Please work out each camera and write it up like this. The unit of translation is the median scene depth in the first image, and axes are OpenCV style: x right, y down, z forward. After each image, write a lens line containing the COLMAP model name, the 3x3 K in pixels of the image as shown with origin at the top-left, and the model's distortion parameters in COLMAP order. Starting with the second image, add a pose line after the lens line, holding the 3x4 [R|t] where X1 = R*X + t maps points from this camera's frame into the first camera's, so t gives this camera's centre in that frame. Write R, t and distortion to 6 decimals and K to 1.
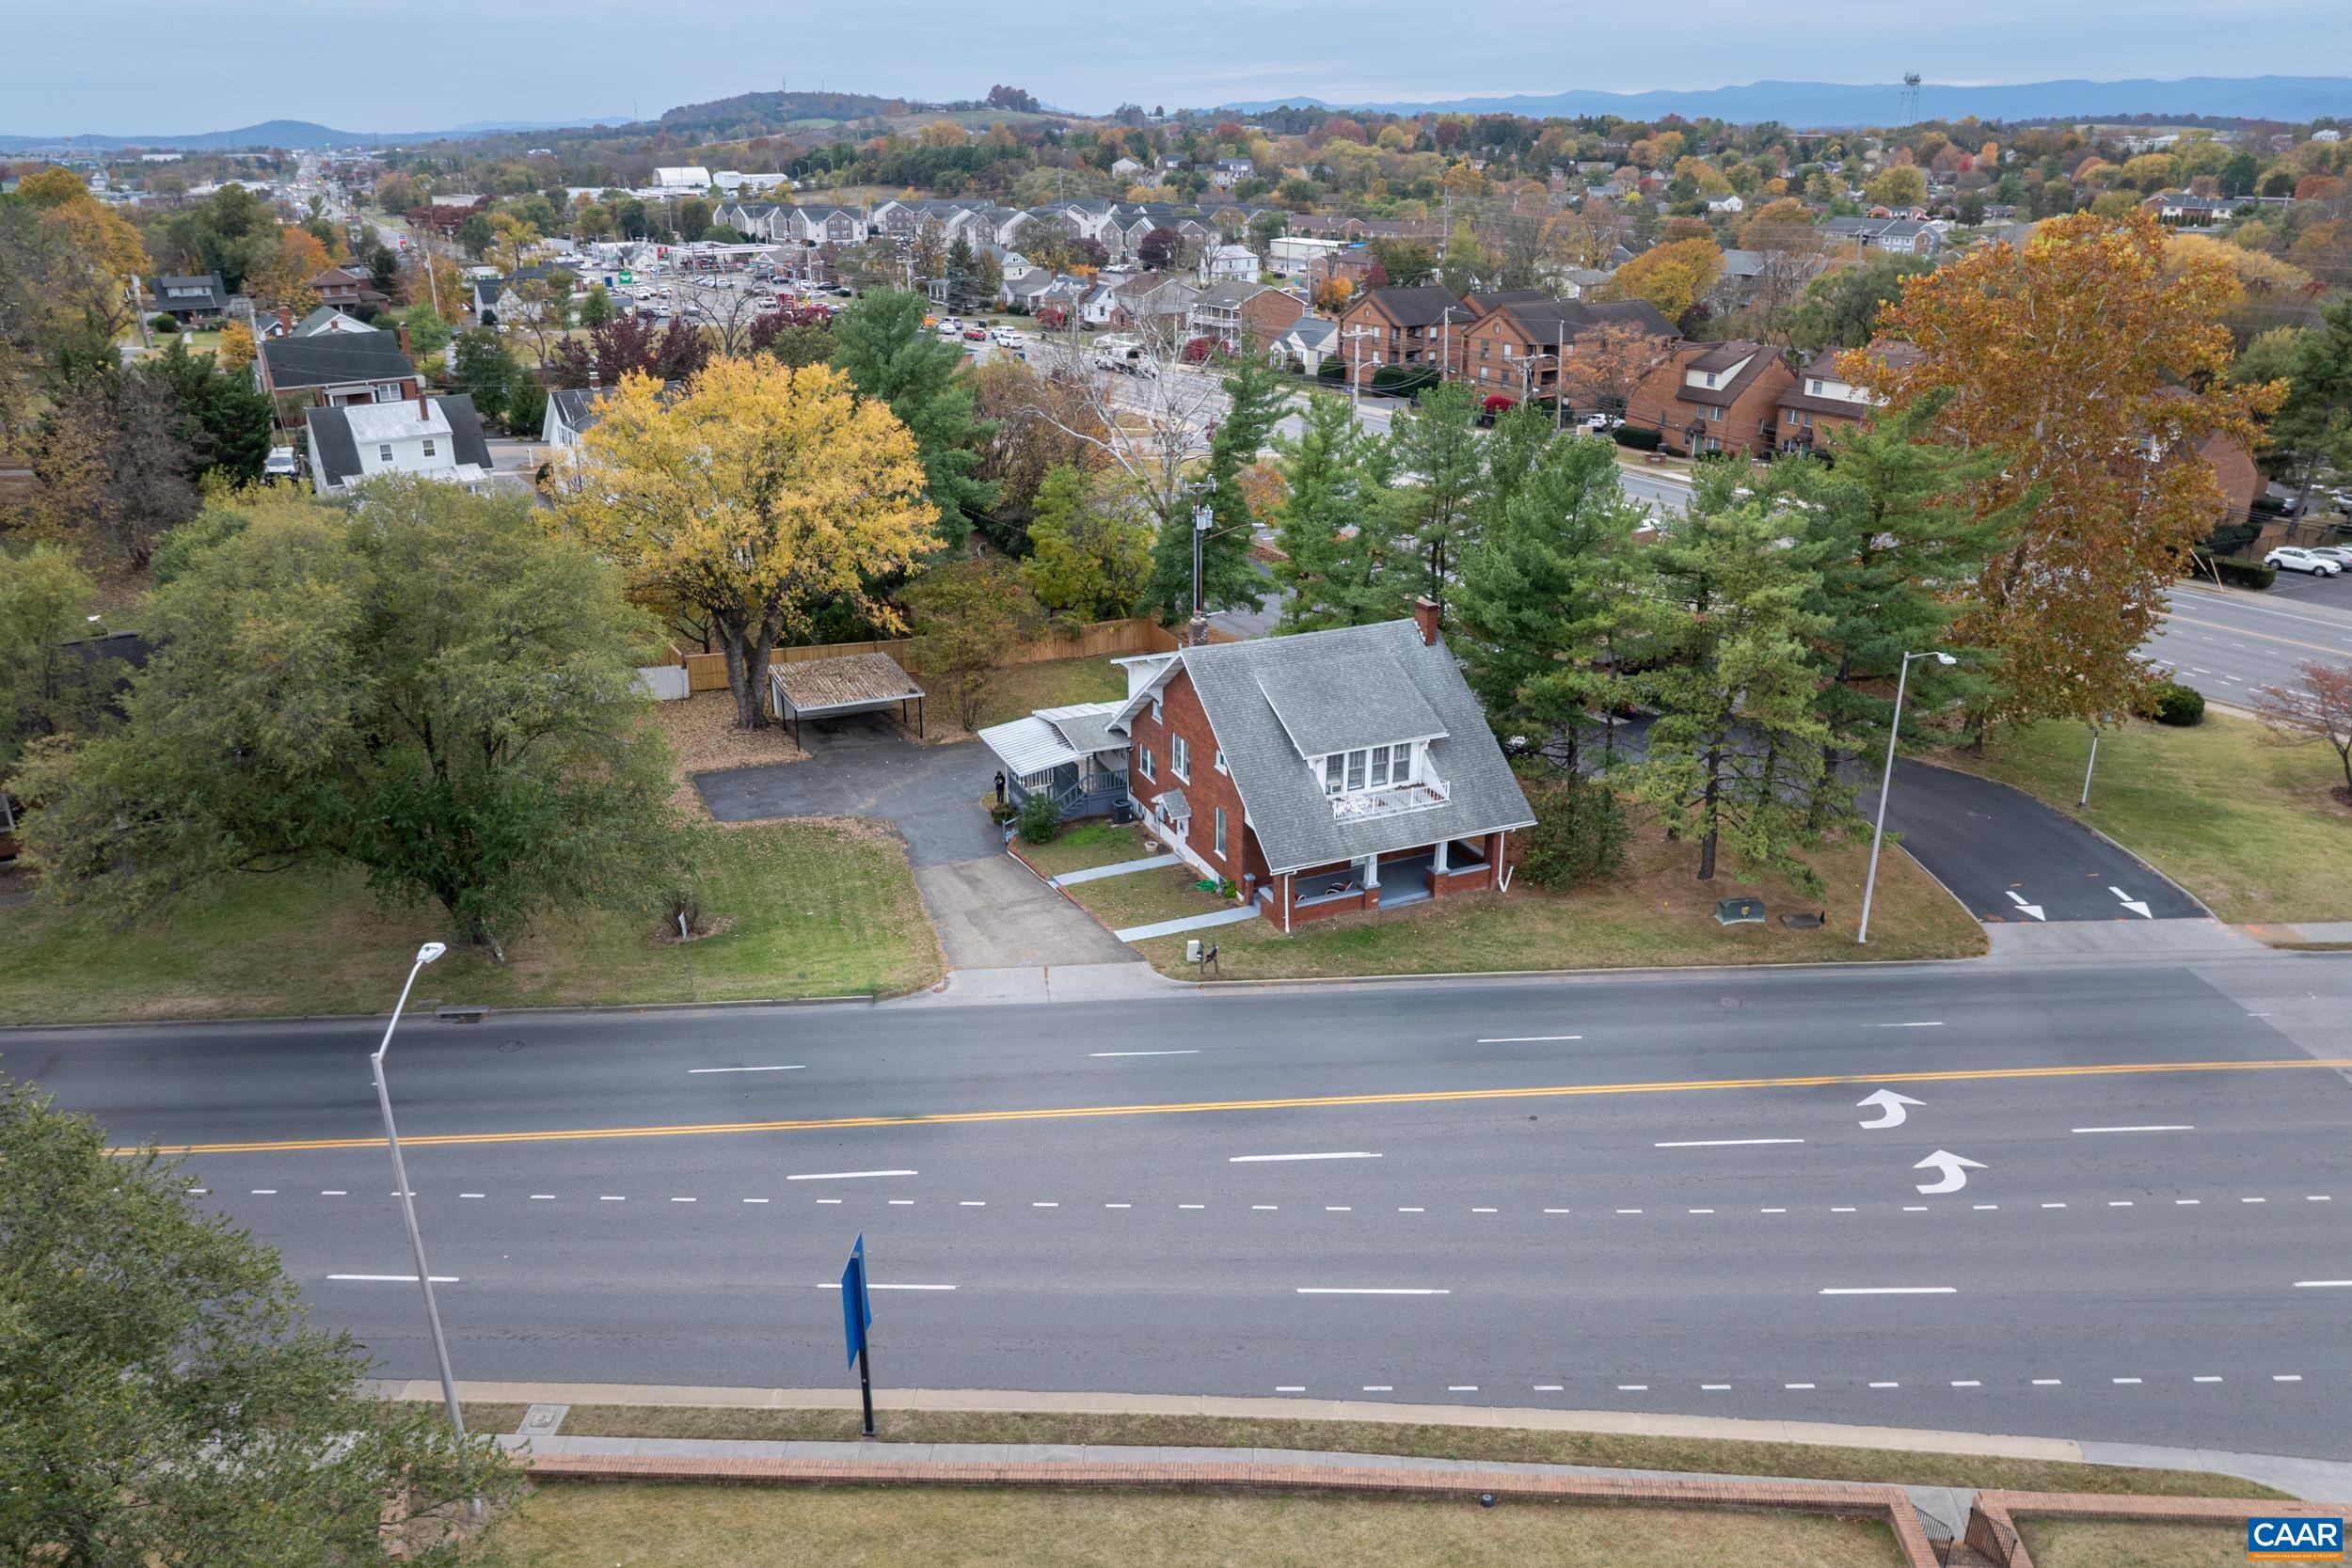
lens RADIAL K [[1653.9, 0, 1174.4], [0, 1653.9, 826.2], [0, 0, 1]] dist [-0.037472, -0.000389]
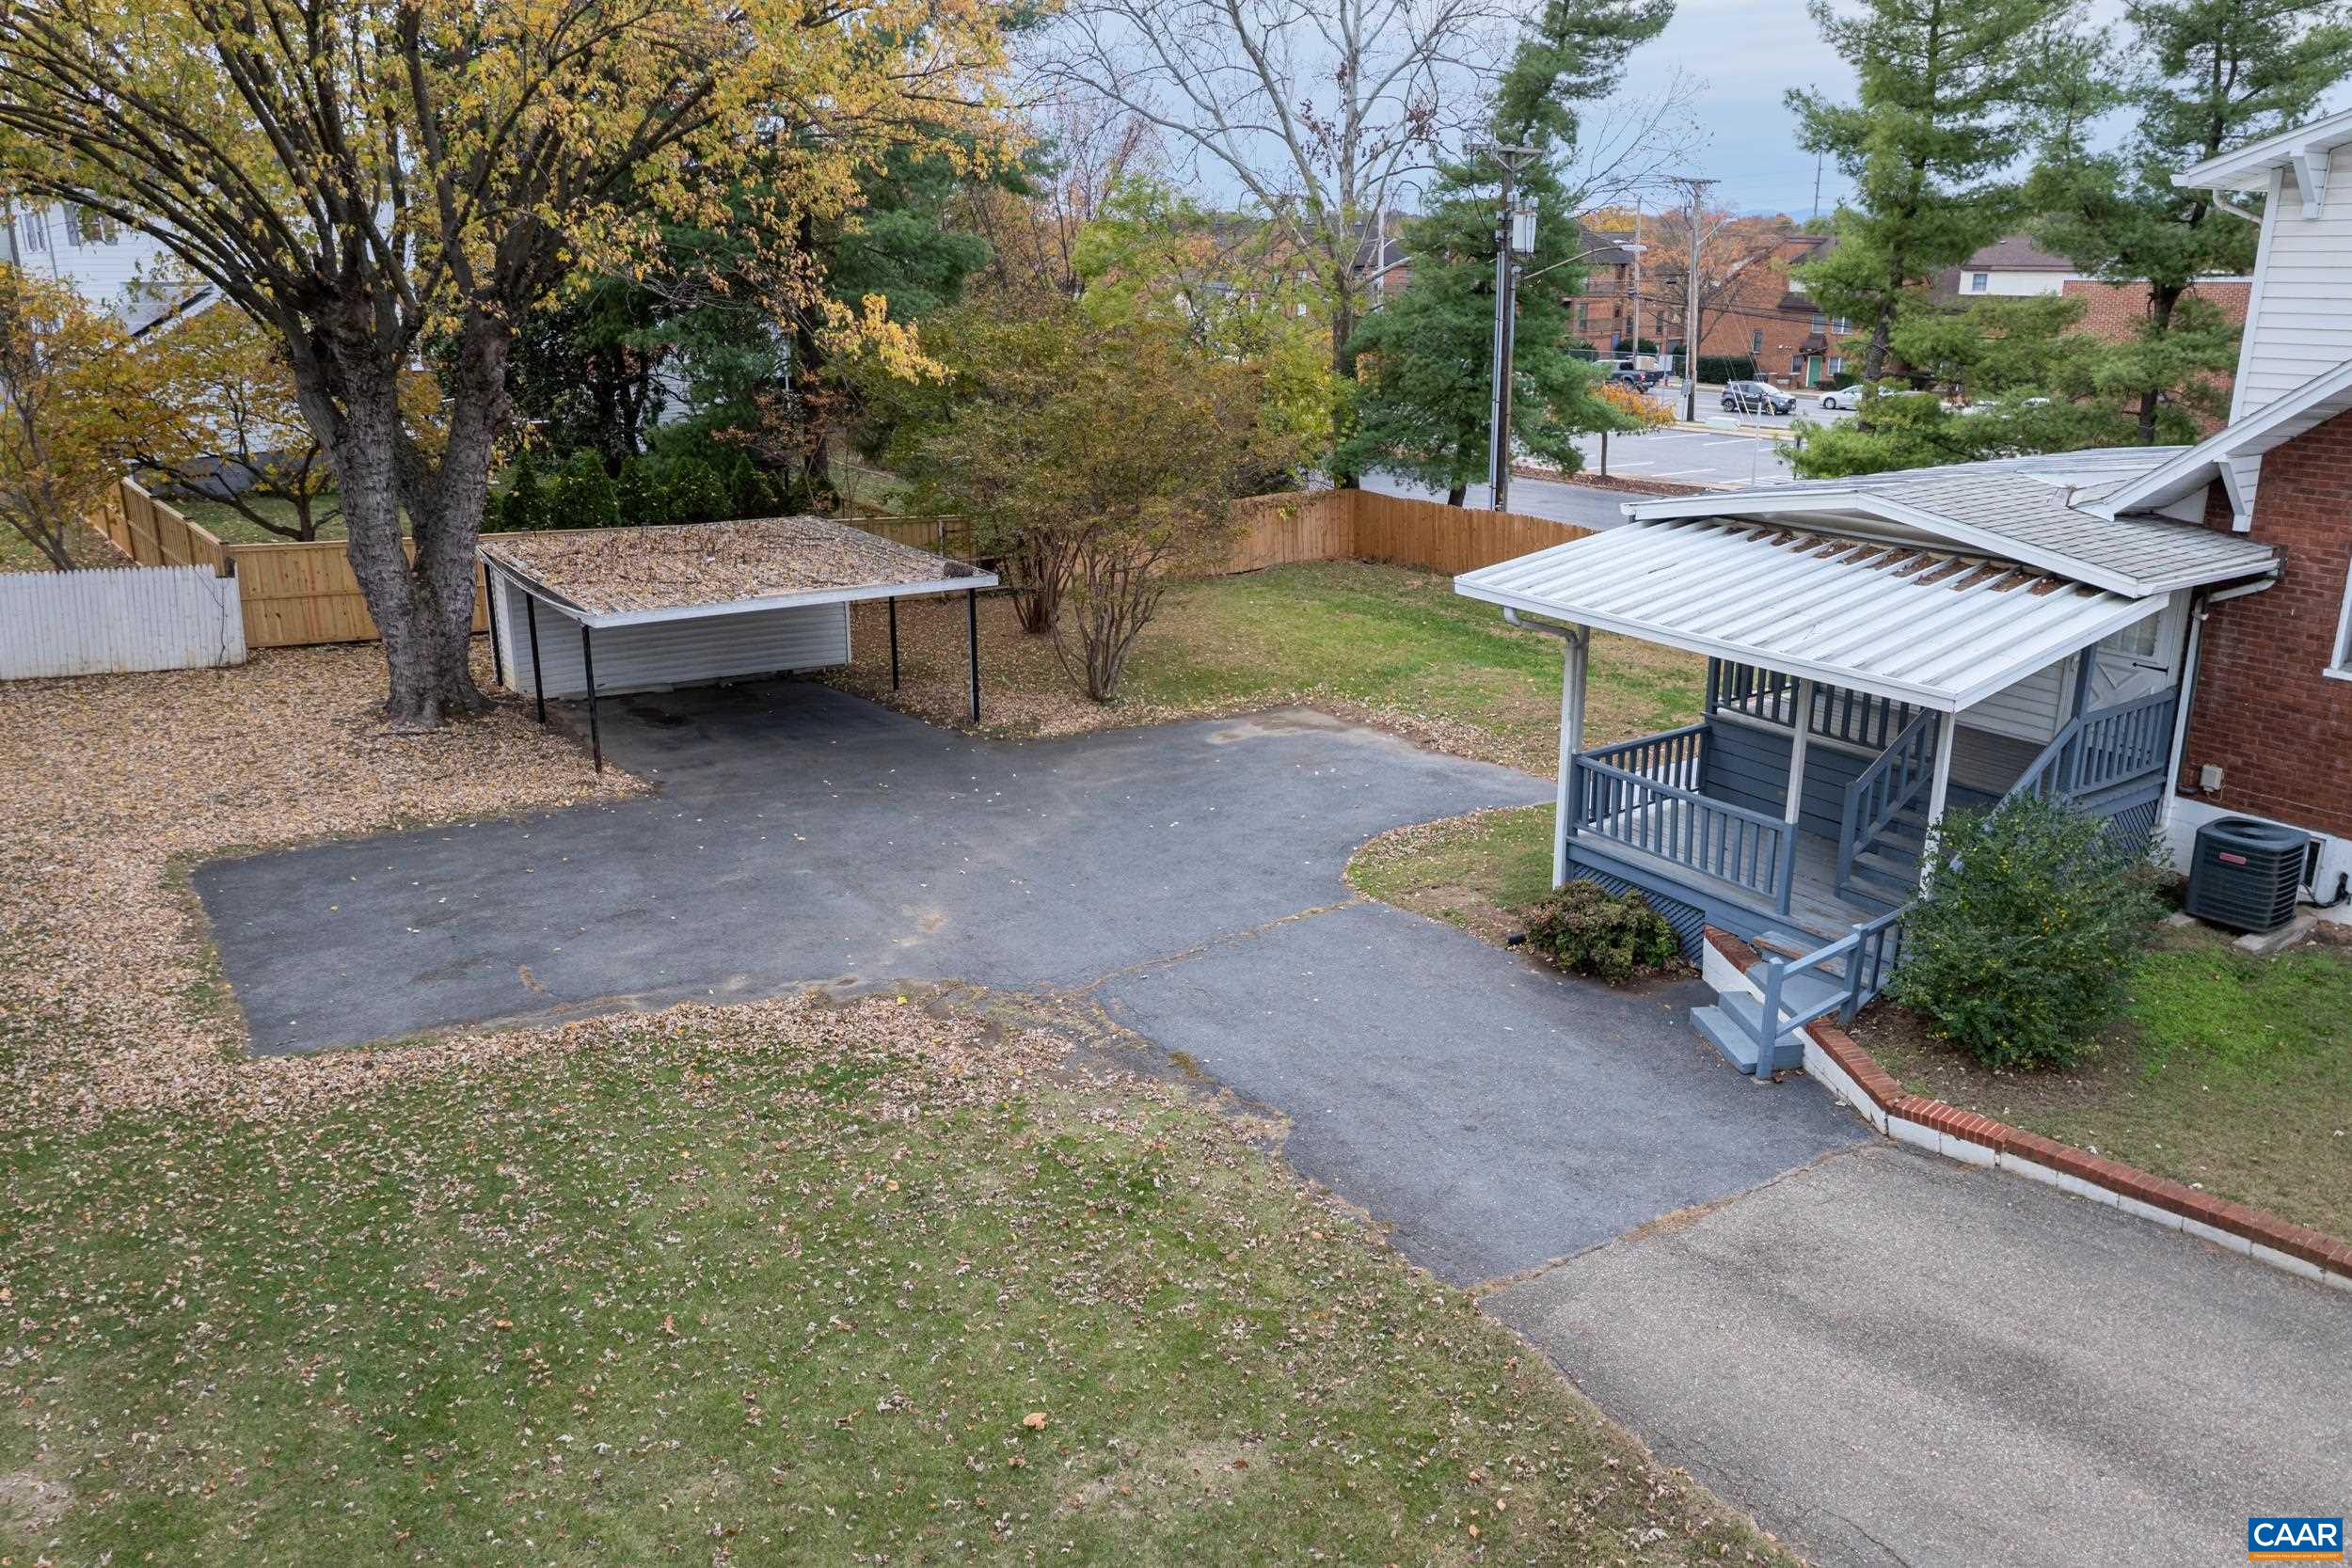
lens RADIAL K [[1663.7, 0, 1170.7], [0, 1663.7, 750.6], [0, 0, 1]] dist [-0.038188, 0.001973]
pose [[0.985466, -0.050053, 0.162329, -0.159622], [0.068521, 0.991540, -0.110241, -0.008672], [-0.155438, 0.119761, 0.980559, 0.632725]]
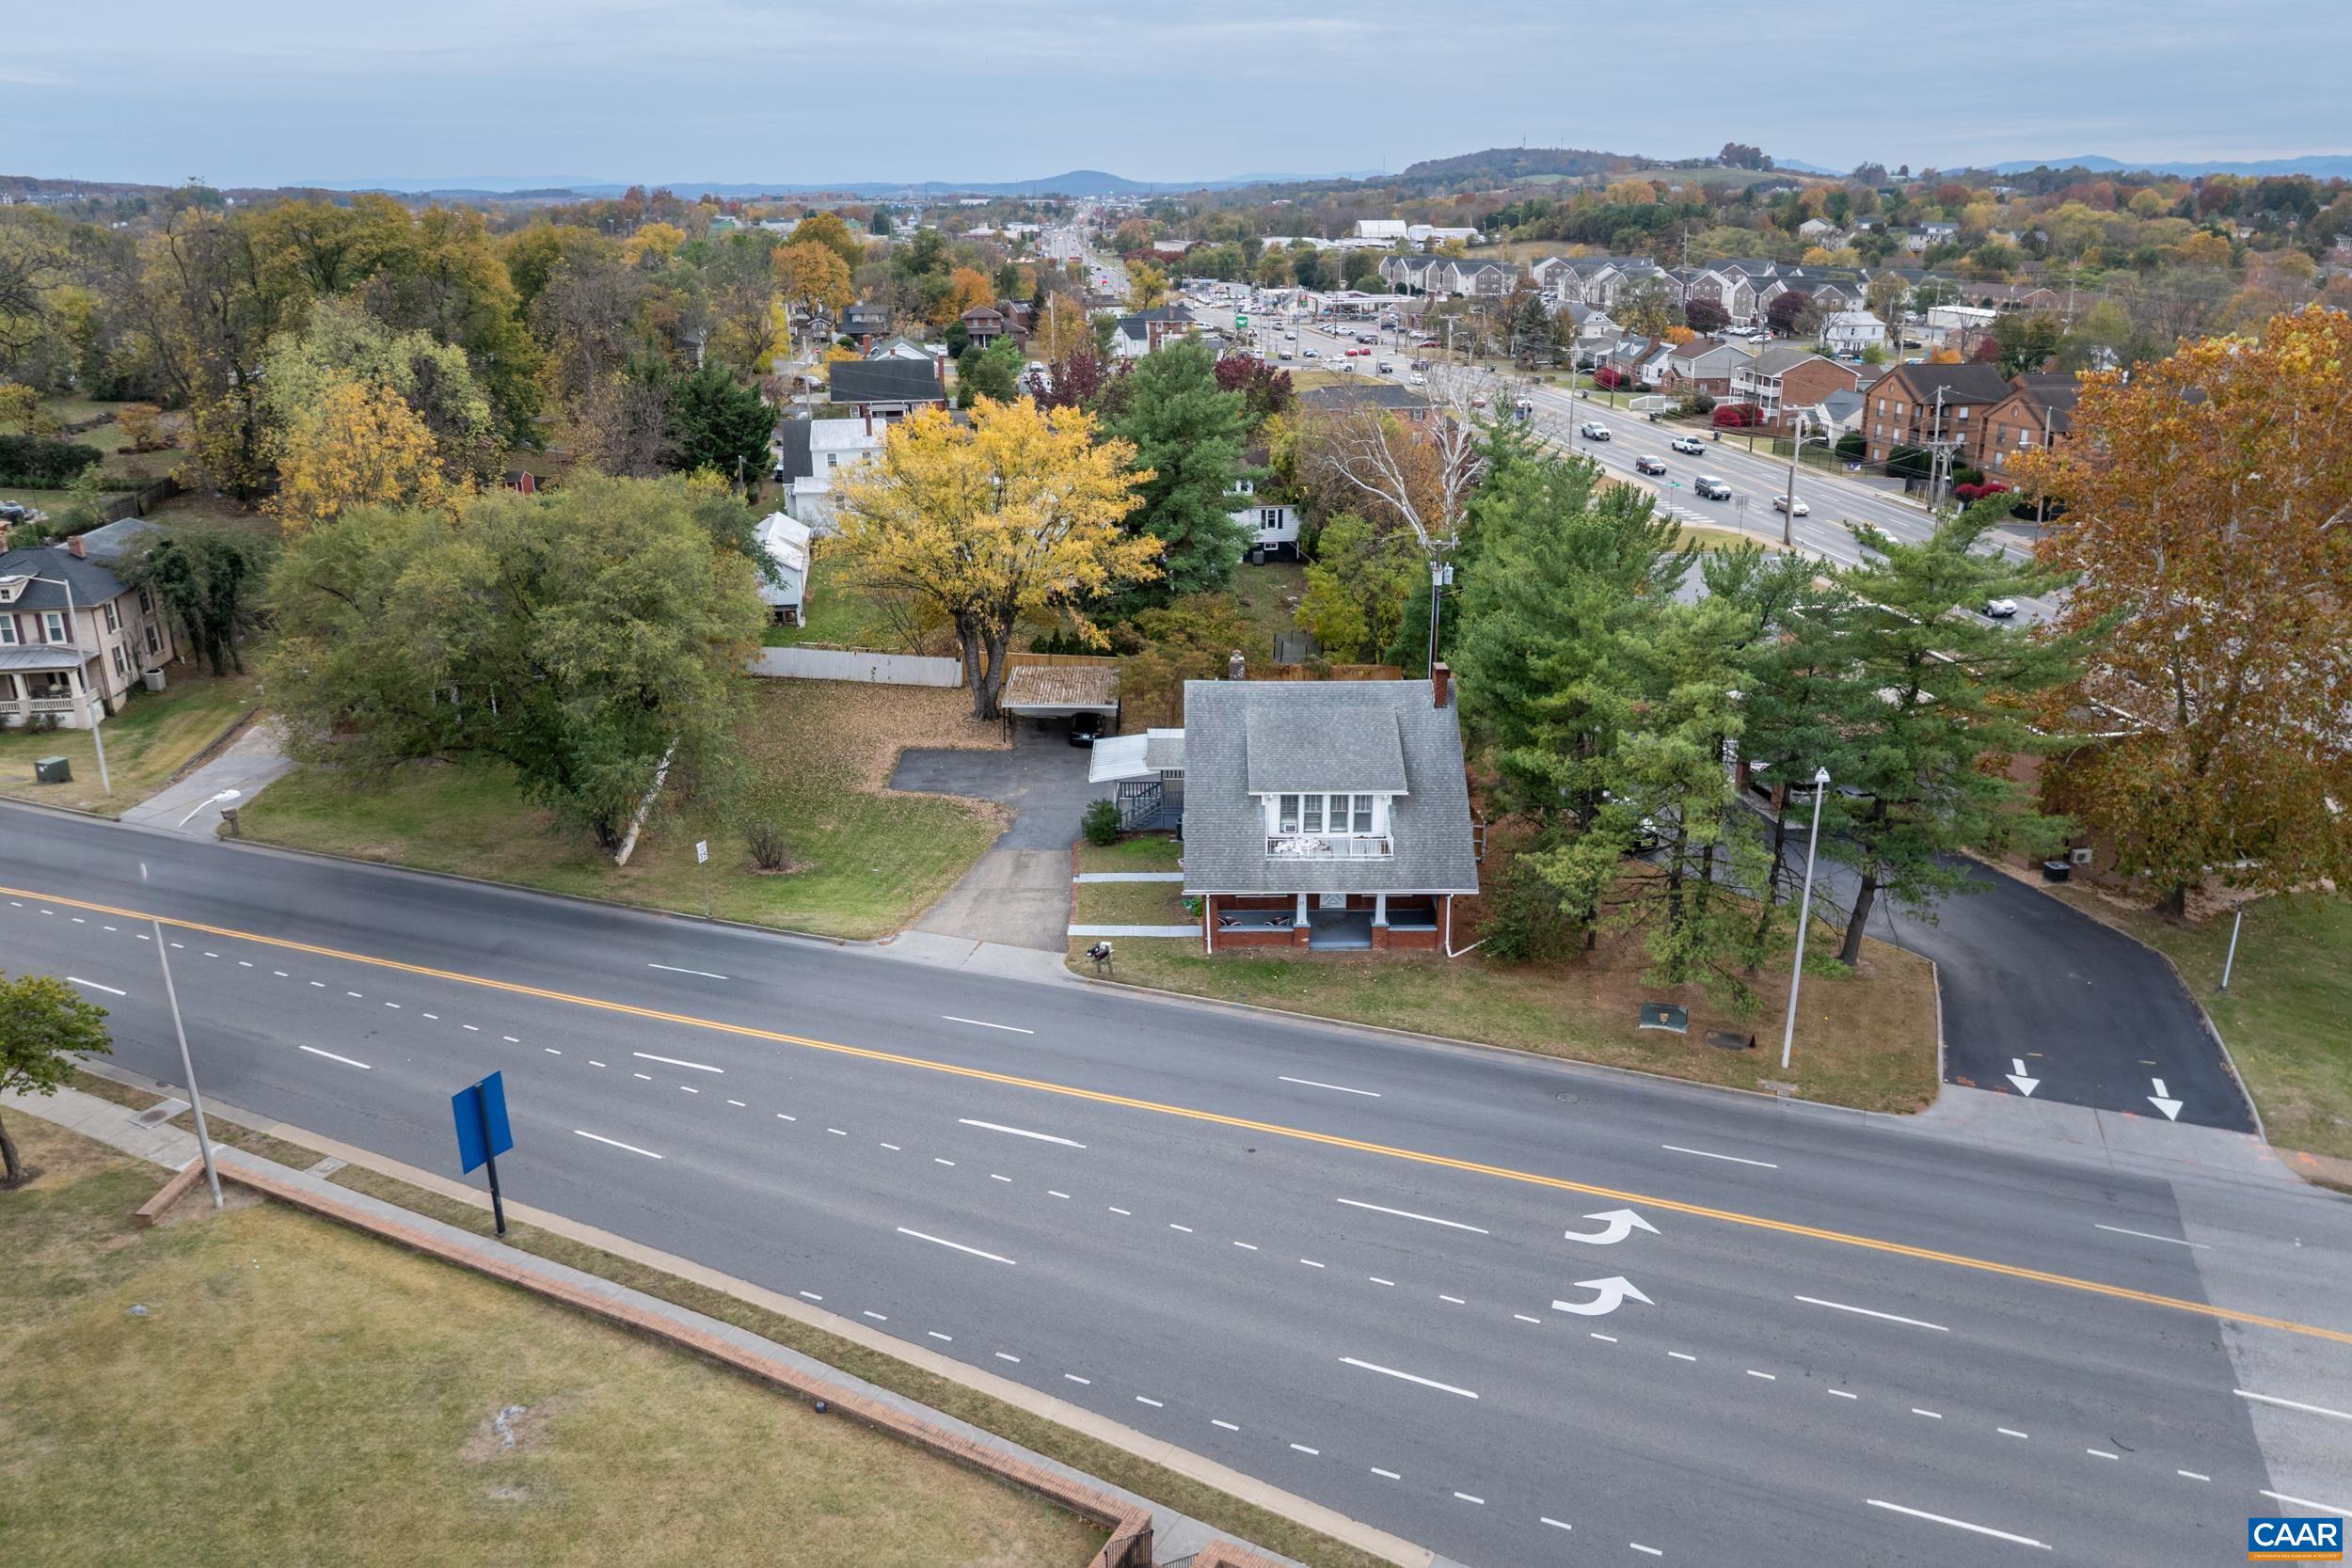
lens RADIAL K [[1663.7, 0, 1170.7], [0, 1663.7, 750.6], [0, 0, 1]] dist [-0.038188, 0.001973]
pose [[0.911916, 0.130716, -0.389002, 0.292080], [-0.158233, 0.986615, -0.039405, -0.011969], [0.378645, 0.097487, 0.920394, -0.003023]]
